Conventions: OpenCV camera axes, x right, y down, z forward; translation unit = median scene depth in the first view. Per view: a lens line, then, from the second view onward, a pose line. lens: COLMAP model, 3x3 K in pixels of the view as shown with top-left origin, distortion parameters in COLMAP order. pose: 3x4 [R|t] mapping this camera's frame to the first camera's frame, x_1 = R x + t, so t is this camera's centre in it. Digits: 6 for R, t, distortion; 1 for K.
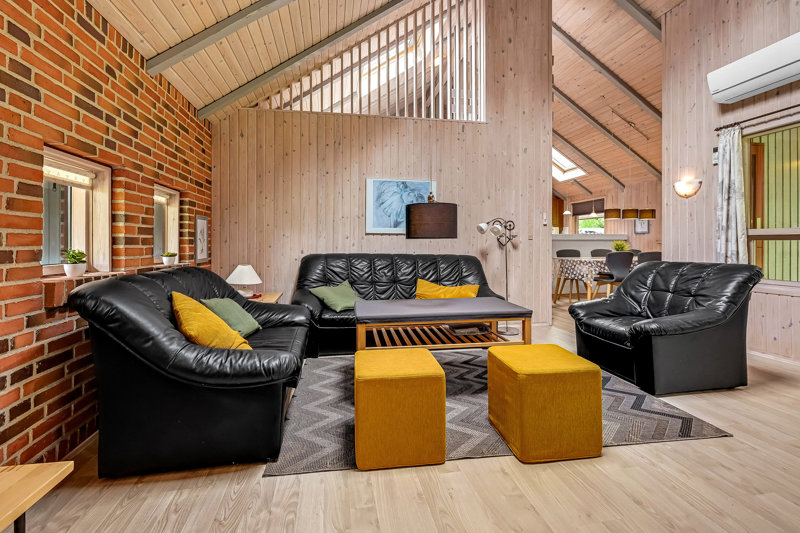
lens RADIAL K [[357.4, 0, 398.4], [0, 357.4, 244.5], [0, 0, 1]] dist [0.000811, 0.000062]
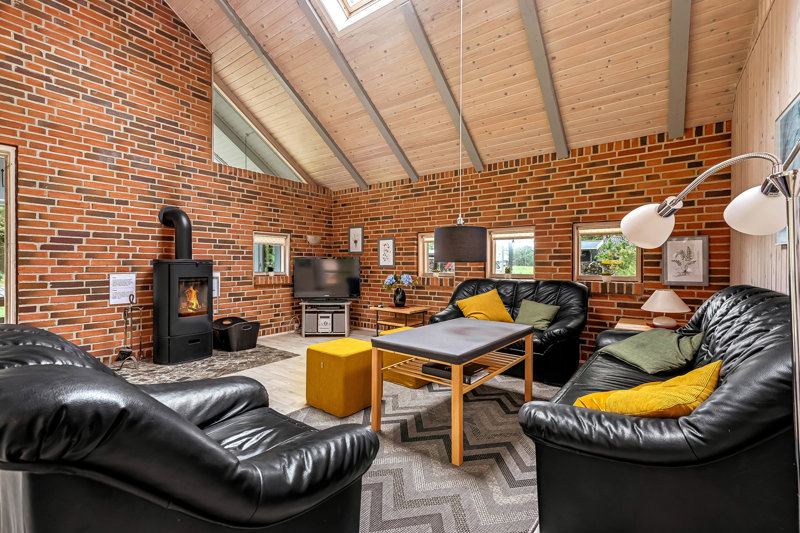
lens RADIAL K [[357.5, 0, 400.0], [0, 357.5, 266.5], [0, 0, 1]] dist [0.012671, 0.000190]
pose [[-0.723817, 0.009246, -0.689930, 0.655778], [-0.000731, 0.999899, 0.014167, -0.013313], [0.689992, 0.010758, -0.723737, 1.175369]]
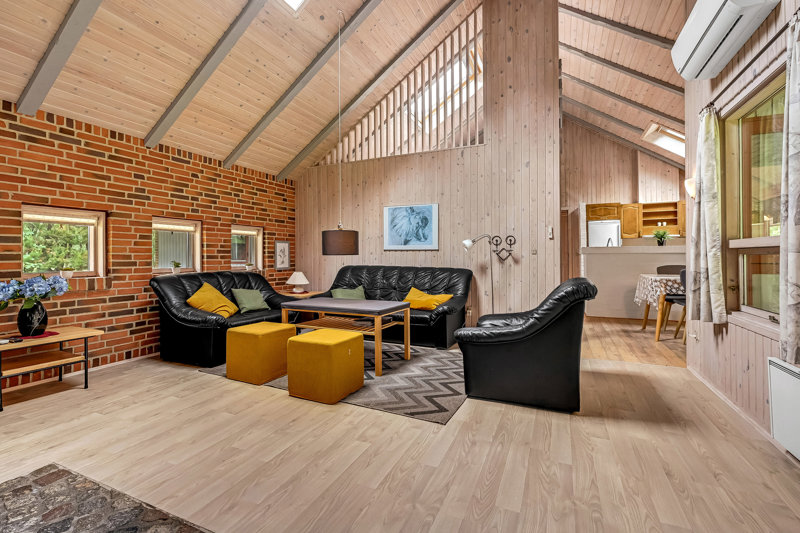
lens RADIAL K [[355.7, 0, 399.4], [0, 355.7, 258.8], [0, 0, 1]] dist [0.003235, 0.000187]
pose [[0.824948, 0.002505, -0.565203, 0.788979], [-0.000733, 0.999994, 0.003361, -0.004787], [0.565209, -0.002358, 0.824945, -0.020781]]
